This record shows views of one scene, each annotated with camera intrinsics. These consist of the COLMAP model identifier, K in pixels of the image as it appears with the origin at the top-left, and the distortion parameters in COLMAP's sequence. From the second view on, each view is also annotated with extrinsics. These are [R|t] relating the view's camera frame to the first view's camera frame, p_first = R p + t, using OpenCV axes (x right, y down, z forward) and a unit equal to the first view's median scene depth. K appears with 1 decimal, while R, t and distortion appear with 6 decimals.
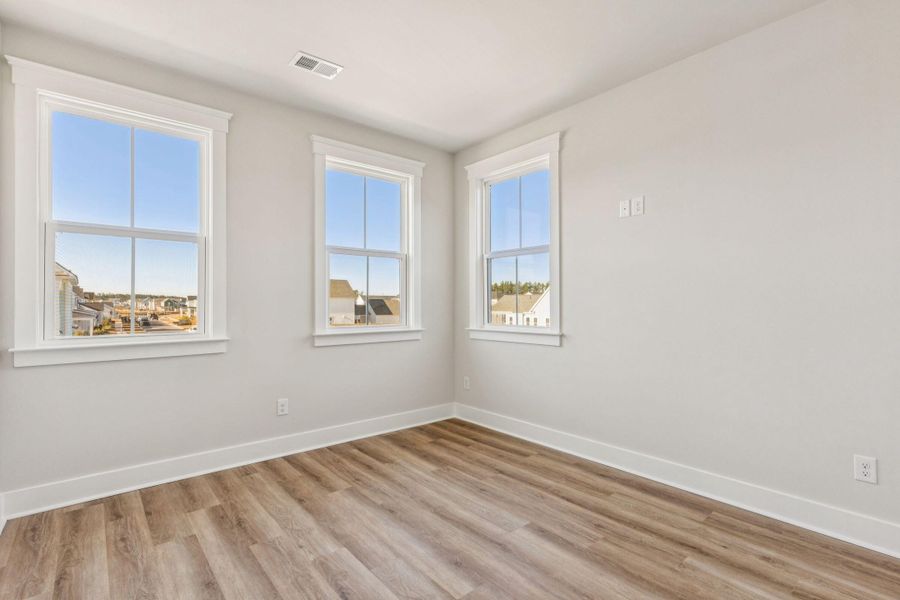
lens RADIAL K [[426.9, 0, 452.5], [0, 426.9, 301.5], [0, 0, 1]] dist [0.001357, 0.000211]
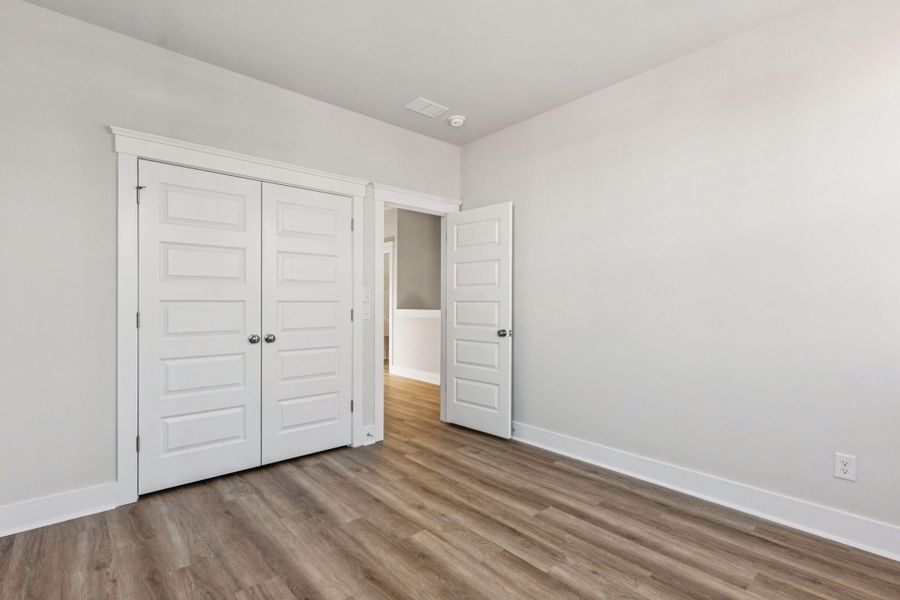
lens RADIAL K [[426.9, 0, 452.5], [0, 426.9, 301.5], [0, 0, 1]] dist [0.001357, 0.000211]
pose [[-0.999751, -0.001789, -0.022227, -0.035961], [-0.001657, 0.999981, -0.005964, 0.008219], [0.022237, -0.005926, -0.999735, 2.012251]]
